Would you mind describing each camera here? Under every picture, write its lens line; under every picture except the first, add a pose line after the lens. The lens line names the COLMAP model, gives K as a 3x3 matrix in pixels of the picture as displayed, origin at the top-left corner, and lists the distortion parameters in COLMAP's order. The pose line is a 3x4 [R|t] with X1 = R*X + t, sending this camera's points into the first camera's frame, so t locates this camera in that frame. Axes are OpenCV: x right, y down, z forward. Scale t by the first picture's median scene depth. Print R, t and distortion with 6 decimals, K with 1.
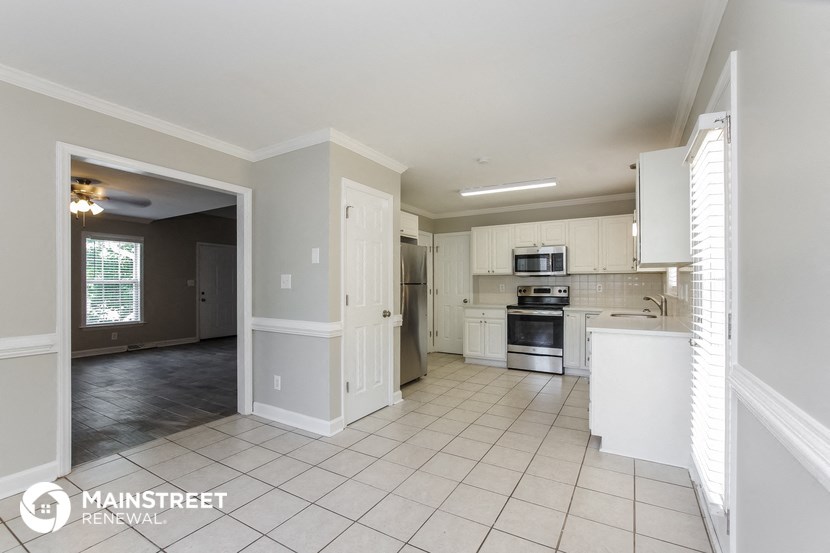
lens RADIAL K [[365.9, 0, 417.6], [0, 365.9, 281.9], [0, 0, 1]] dist [-0.012140, 0.000030]
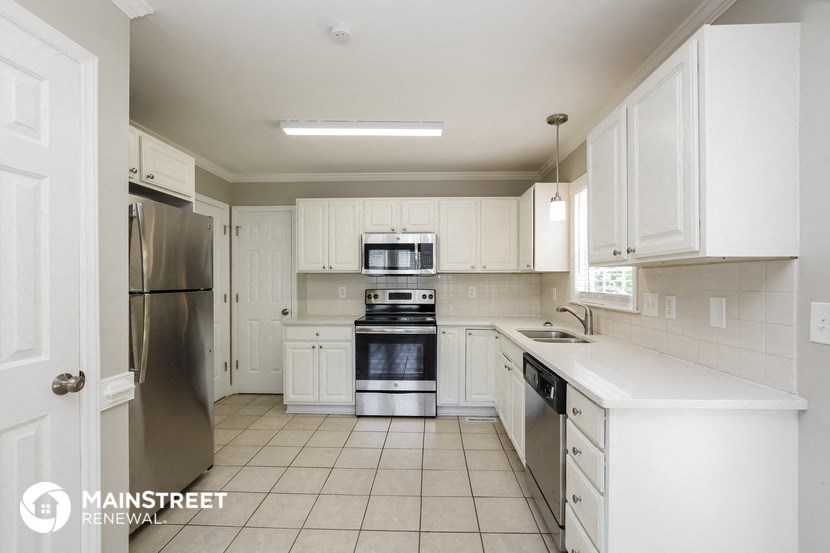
lens RADIAL K [[365.9, 0, 417.6], [0, 365.9, 281.9], [0, 0, 1]] dist [-0.012140, 0.000030]
pose [[0.876248, -0.000476, 0.481861, 0.028116], [-0.004159, 0.999955, 0.008550, -0.009815], [-0.481843, -0.009496, 0.876206, 0.373168]]
